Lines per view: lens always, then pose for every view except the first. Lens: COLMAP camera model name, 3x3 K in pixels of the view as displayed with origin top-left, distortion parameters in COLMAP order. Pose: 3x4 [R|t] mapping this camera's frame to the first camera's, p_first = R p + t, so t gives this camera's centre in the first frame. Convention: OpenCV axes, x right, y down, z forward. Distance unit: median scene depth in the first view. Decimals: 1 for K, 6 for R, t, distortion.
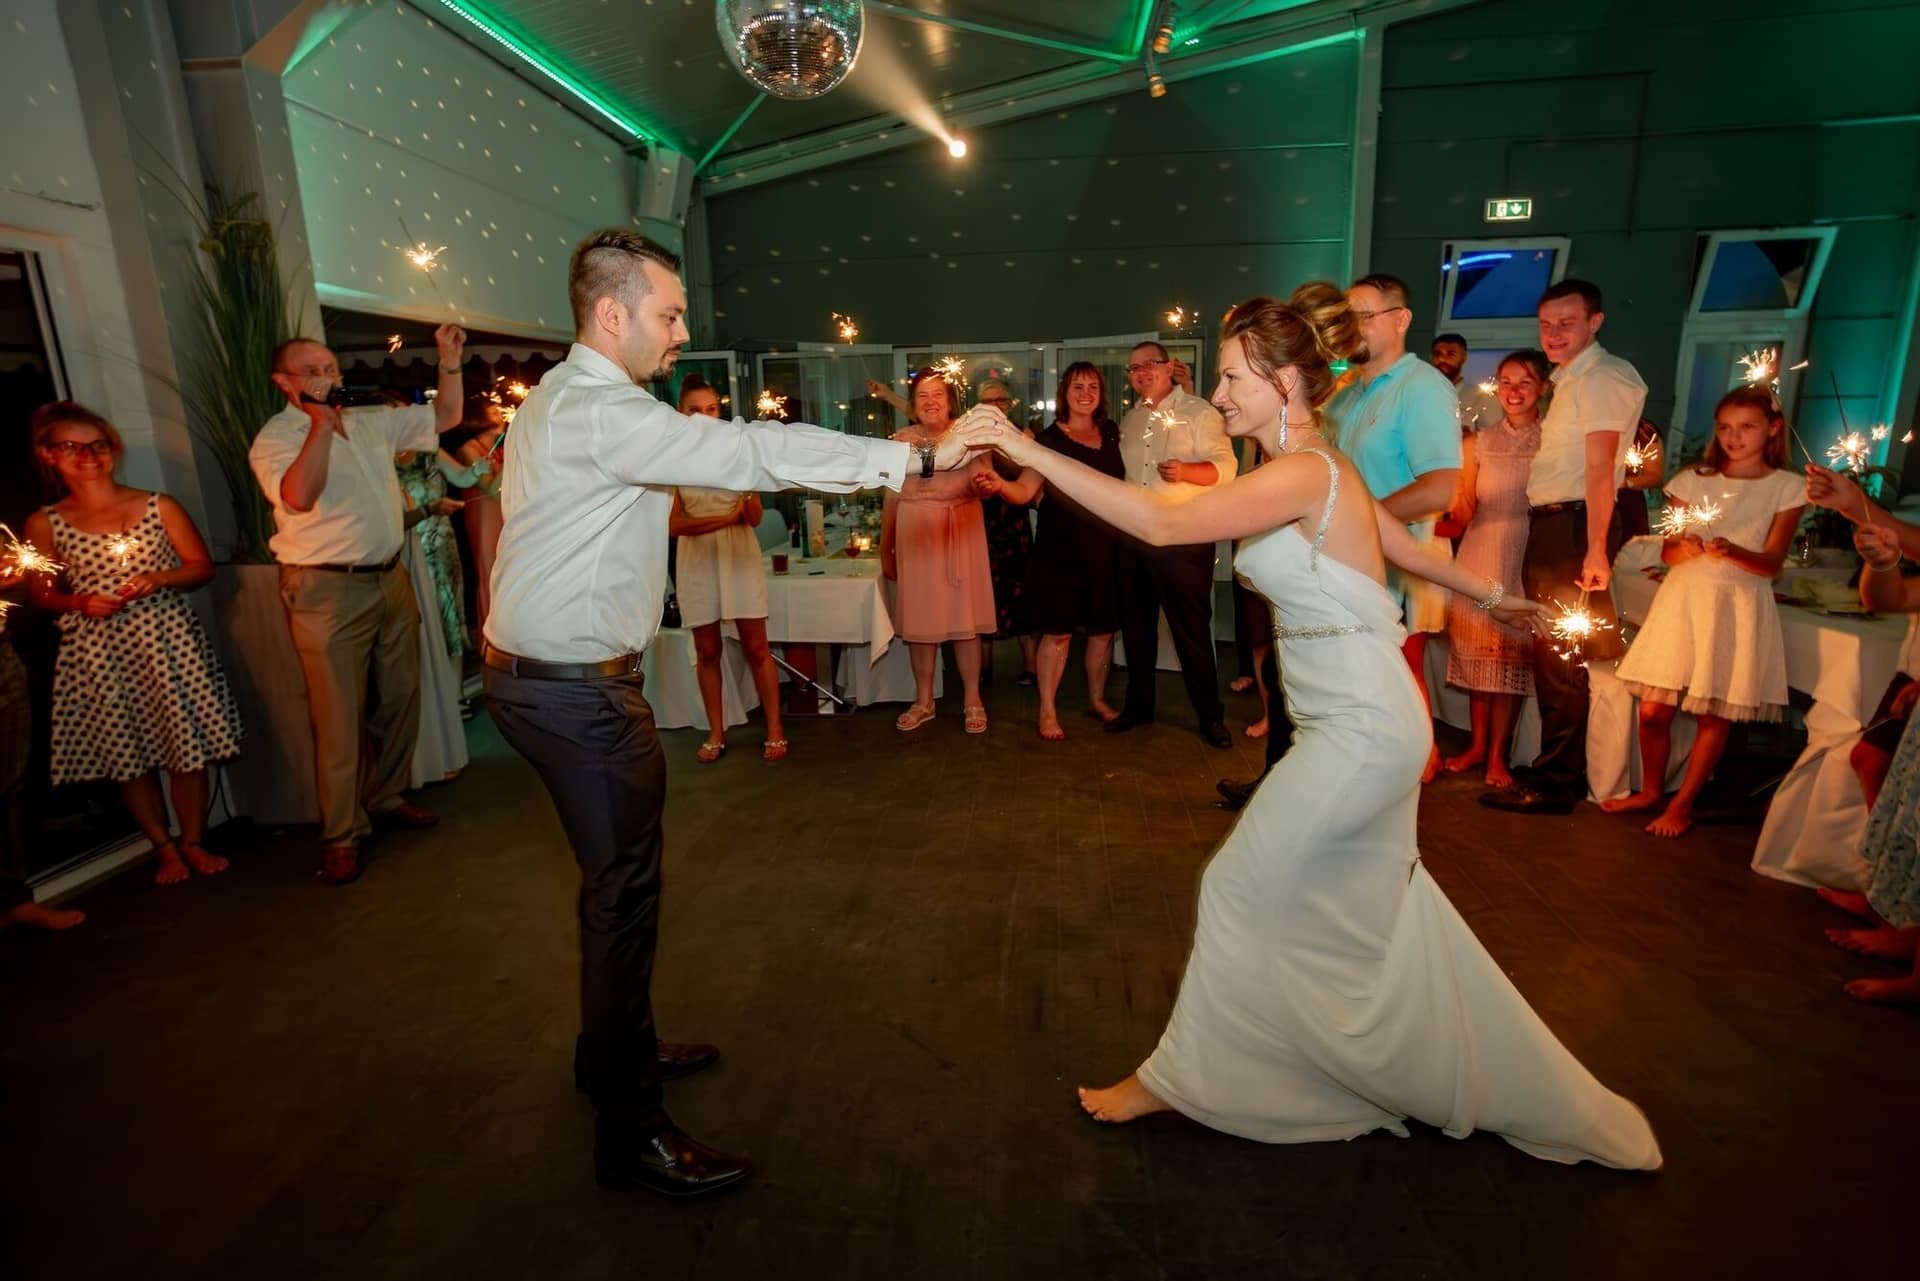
lens RADIAL K [[949.8, 0, 966.8], [0, 949.8, 642.2], [0, 0, 1]] dist [-0.044188, 0.038363]
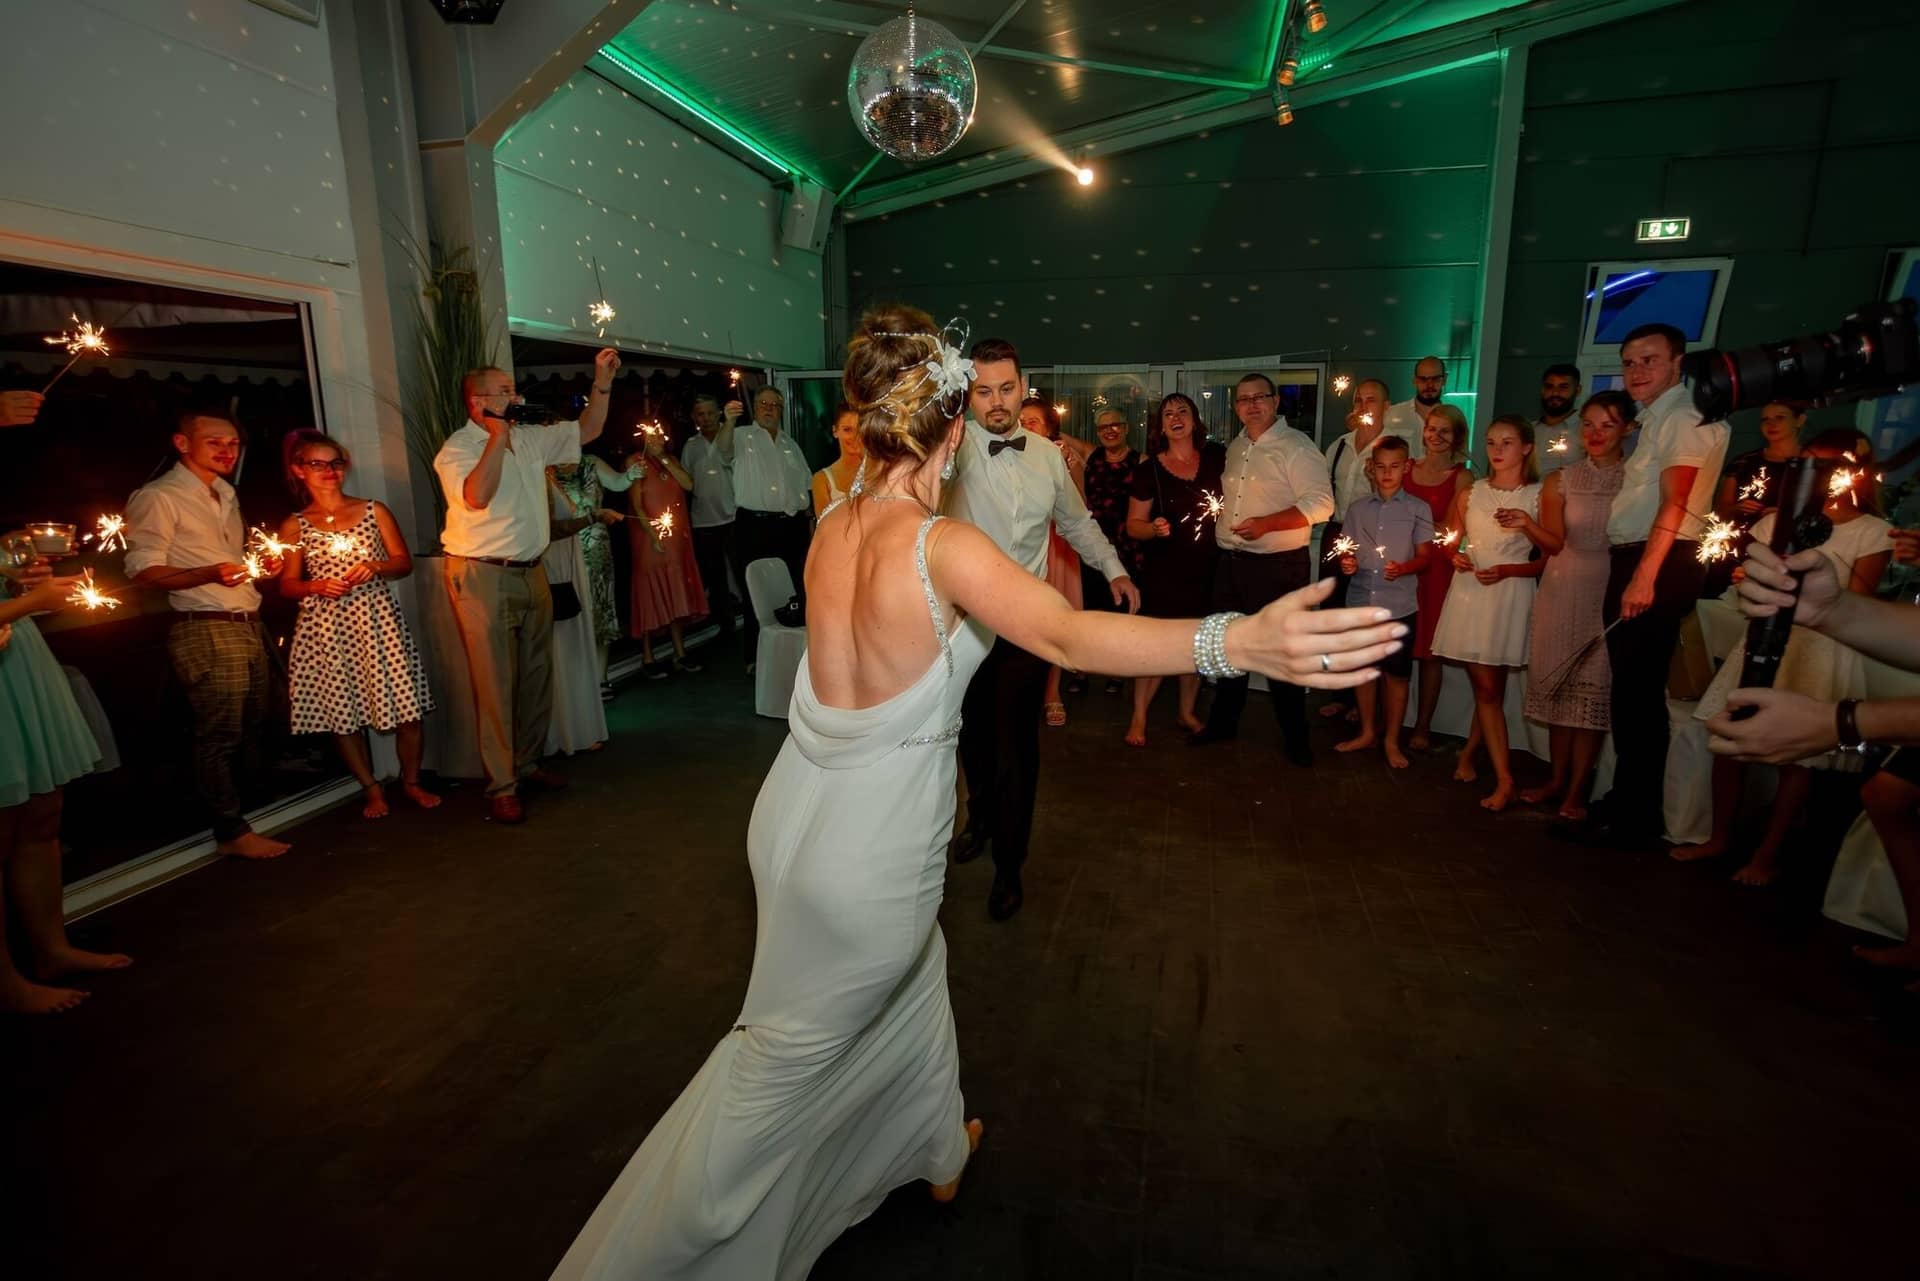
lens RADIAL K [[981.4, 0, 971.1], [0, 981.4, 640.8], [0, 0, 1]] dist [-0.048786, 0.040793]
pose [[0.990562, 0.044200, -0.129745, 0.047663], [-0.046408, 0.998824, -0.014045, 0.005967], [0.128971, 0.019934, 0.991448, -0.106726]]
